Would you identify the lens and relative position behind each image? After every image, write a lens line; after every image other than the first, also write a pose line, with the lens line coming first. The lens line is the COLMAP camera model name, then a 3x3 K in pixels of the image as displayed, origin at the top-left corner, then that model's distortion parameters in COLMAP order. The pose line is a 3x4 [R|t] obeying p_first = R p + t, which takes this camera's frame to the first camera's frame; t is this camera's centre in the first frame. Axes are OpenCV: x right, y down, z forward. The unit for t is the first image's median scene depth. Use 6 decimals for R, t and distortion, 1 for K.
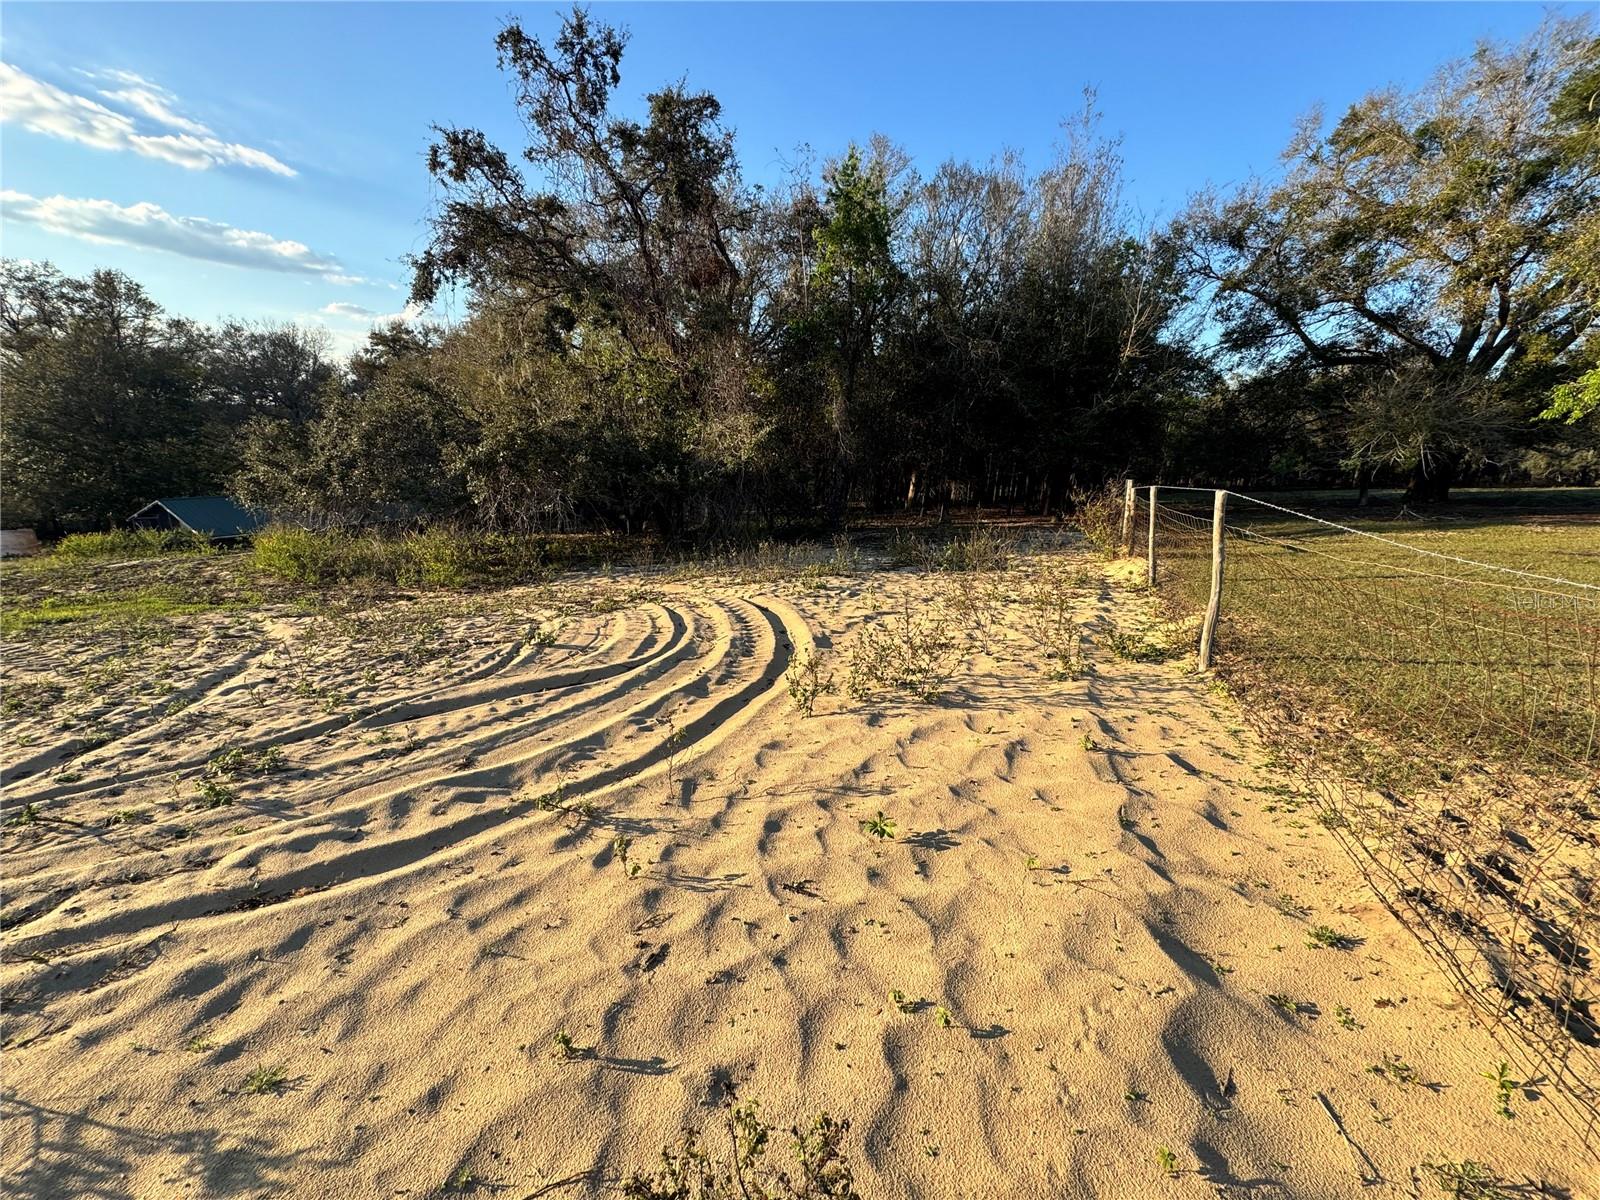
lens RADIAL K [[637.9, 0, 799.2], [0, 637.9, 598.2], [0, 0, 1]] dist [-0.001571, 0.000117]
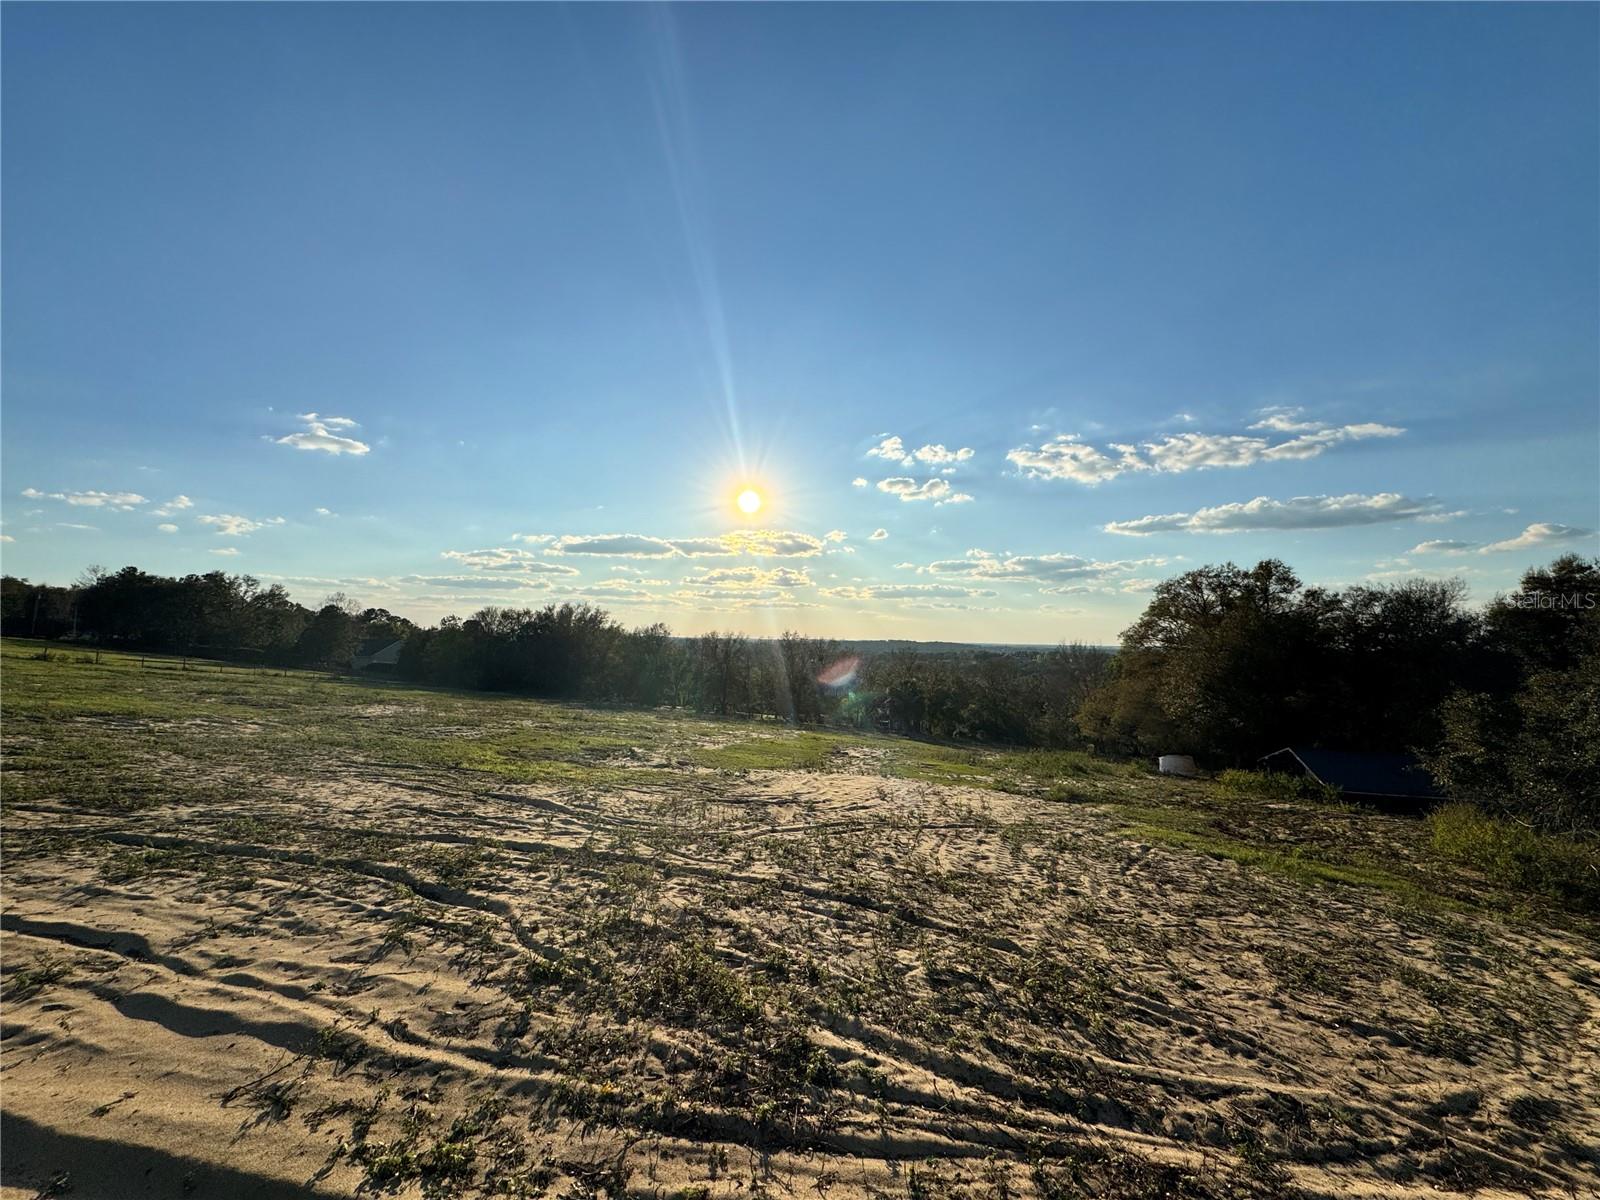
lens RADIAL K [[637.9, 0, 798.9], [0, 637.9, 611.4], [0, 0, 1]] dist [-0.001571, 0.000117]
pose [[0.197795, -0.084515, -0.976593, -0.100142], [-0.258574, 0.956491, -0.135146, -0.013356], [0.945525, 0.279252, 0.167336, -0.142799]]
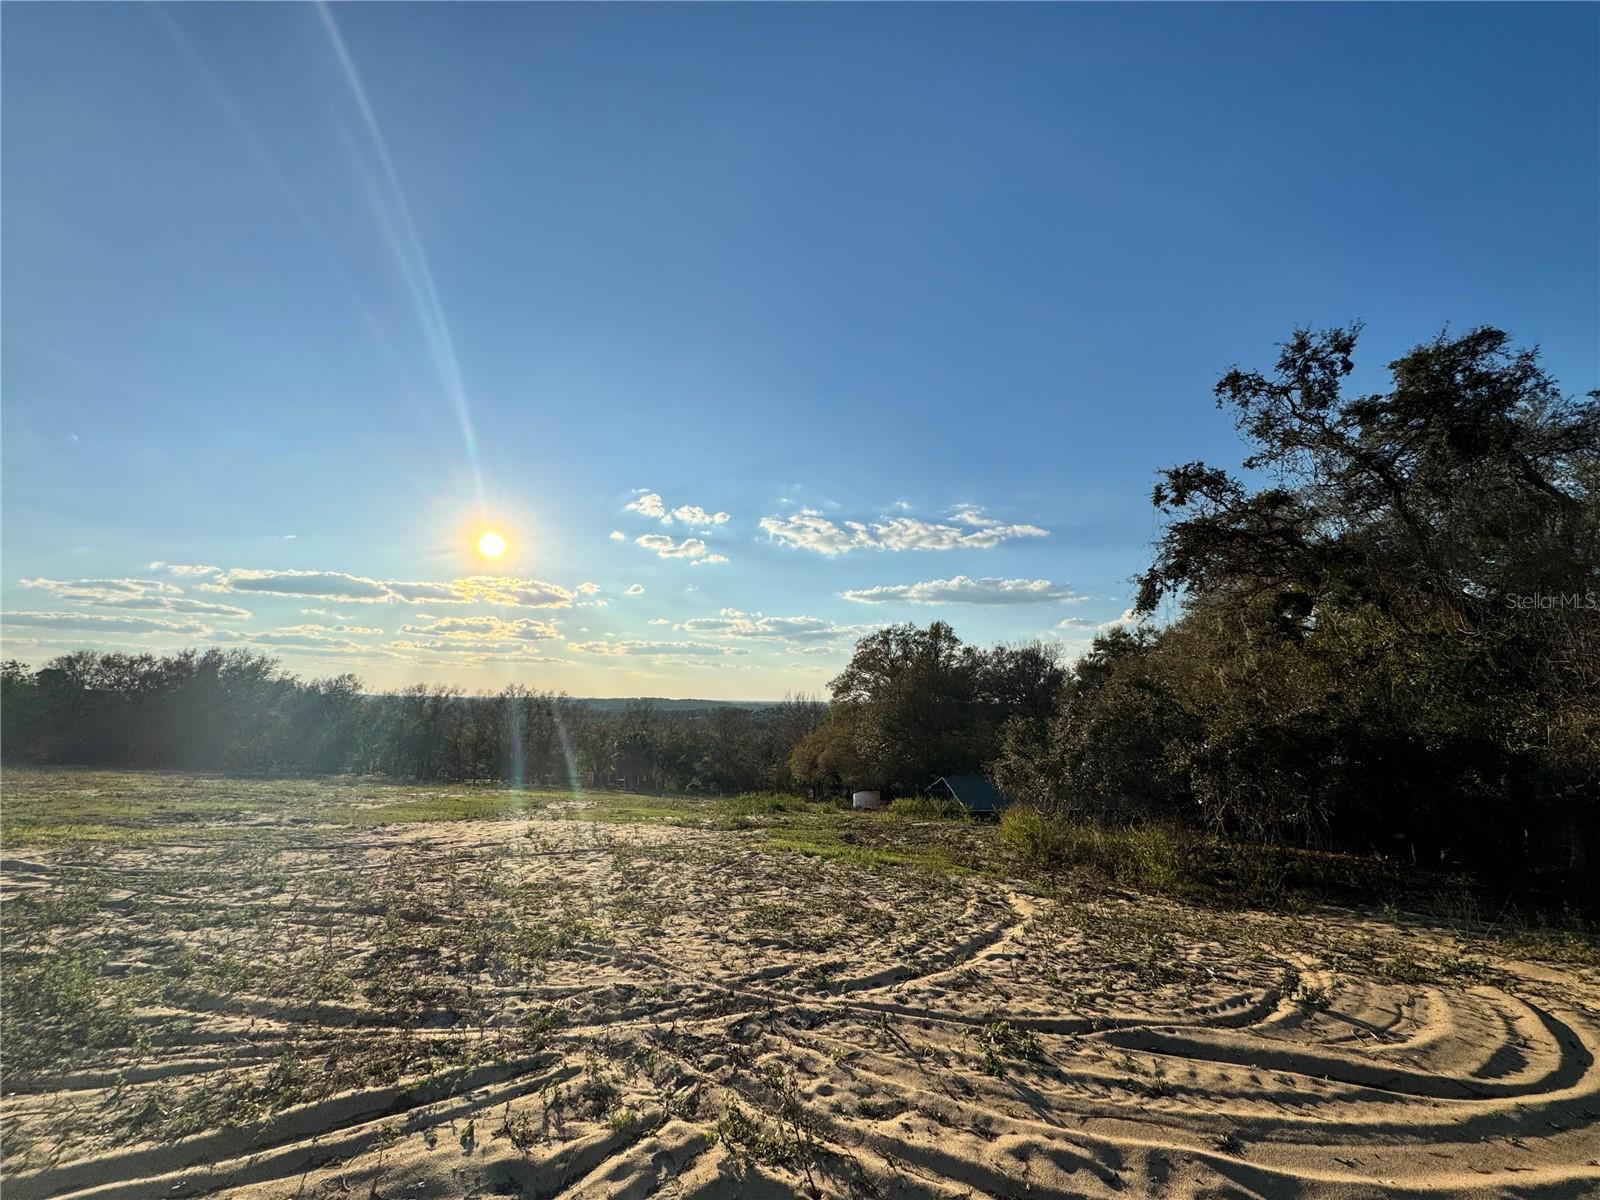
lens RADIAL K [[637.9, 0, 799.7], [0, 637.9, 598.3], [0, 0, 1]] dist [-0.001571, 0.000117]
pose [[0.545649, -0.171348, -0.820309, -0.006275], [-0.201231, 0.923441, -0.326745, -0.002299], [0.813494, 0.343360, 0.469395, -0.016054]]
